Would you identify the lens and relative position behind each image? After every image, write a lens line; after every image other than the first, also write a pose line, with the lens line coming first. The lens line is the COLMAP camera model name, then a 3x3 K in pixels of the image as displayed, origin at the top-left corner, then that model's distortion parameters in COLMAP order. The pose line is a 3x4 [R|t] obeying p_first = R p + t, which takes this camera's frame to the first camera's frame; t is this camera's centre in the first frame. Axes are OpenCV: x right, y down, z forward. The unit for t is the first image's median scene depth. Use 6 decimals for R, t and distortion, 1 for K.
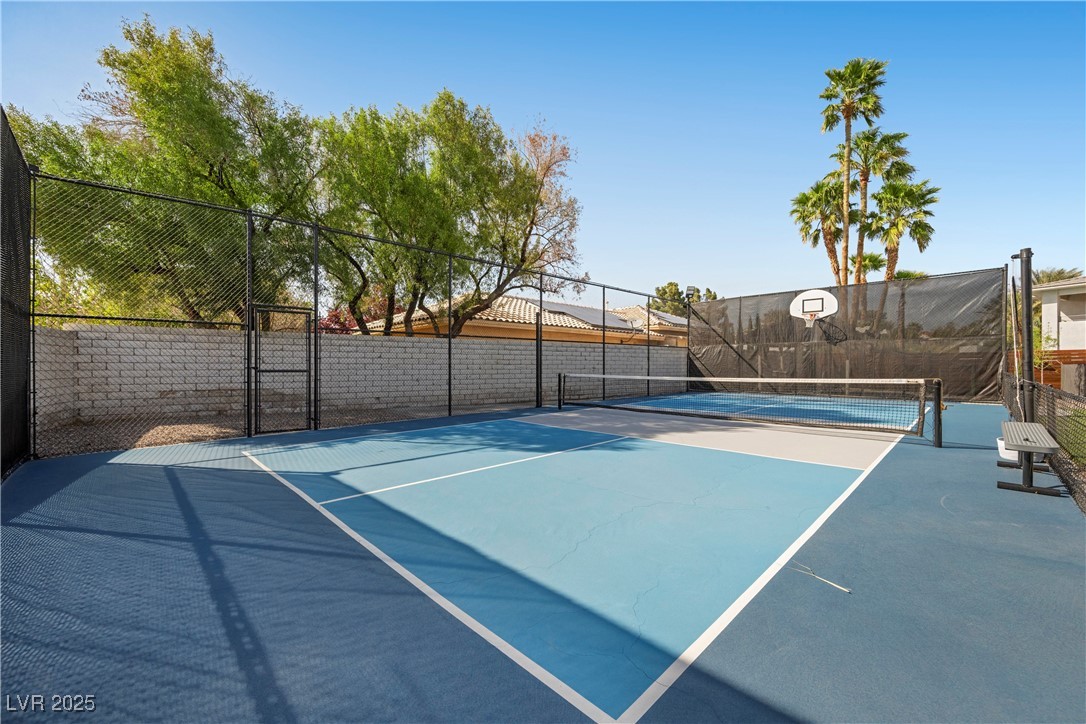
lens RADIAL K [[426.5, 0, 543.0], [0, 426.5, 362.0], [0, 0, 1]] dist [-0.000538, -0.000036]
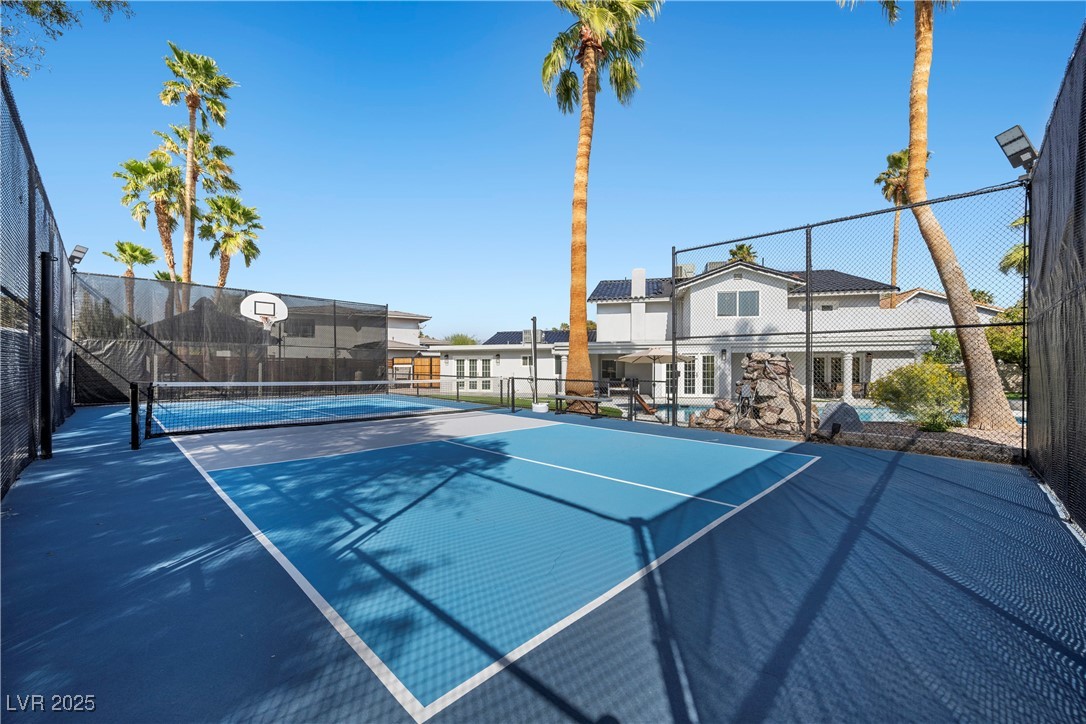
lens RADIAL K [[423.9, 0, 537.8], [0, 423.9, 370.8], [0, 0, 1]] dist [-0.000483, -0.000186]
pose [[-0.027268, -0.004050, 0.999620, -0.270482], [-0.012866, 0.999910, 0.003700, 0.001475], [-0.999545, -0.012760, -0.027317, 0.267384]]
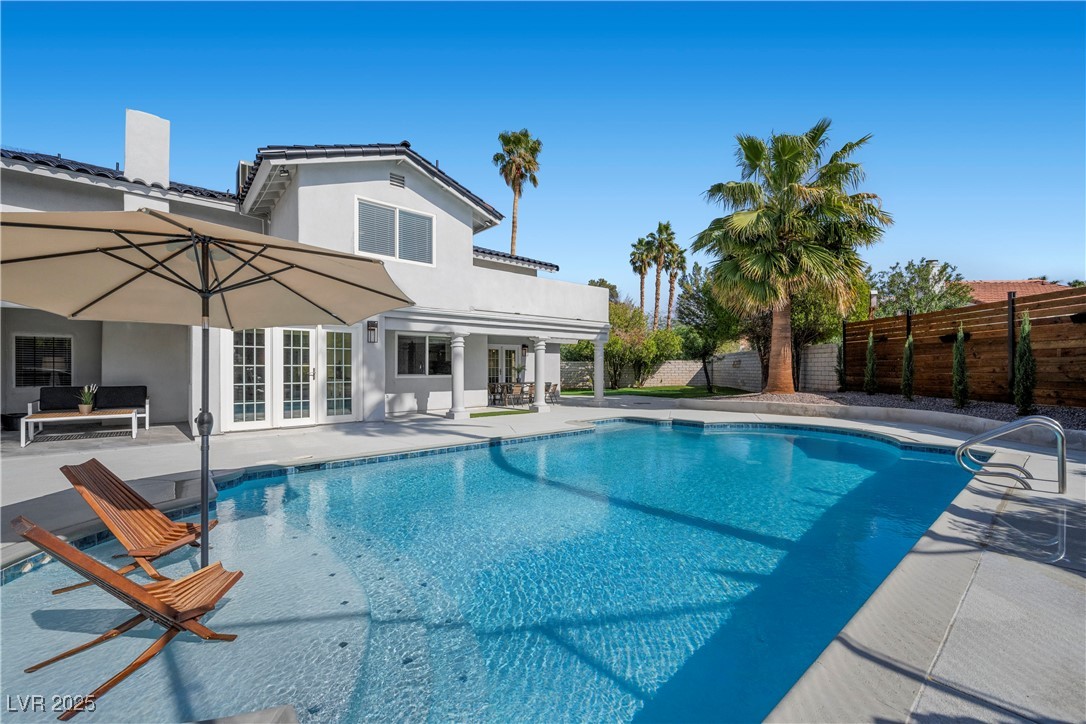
lens RADIAL K [[437.5, 0, 538.4], [0, 437.5, 369.6], [0, 0, 1]] dist [-0.000999, -0.000007]
pose [[-0.819569, 0.000169, 0.572981, 0.224748], [-0.005921, 0.999944, -0.008764, 0.007417], [-0.572950, -0.010575, -0.819522, 0.117366]]
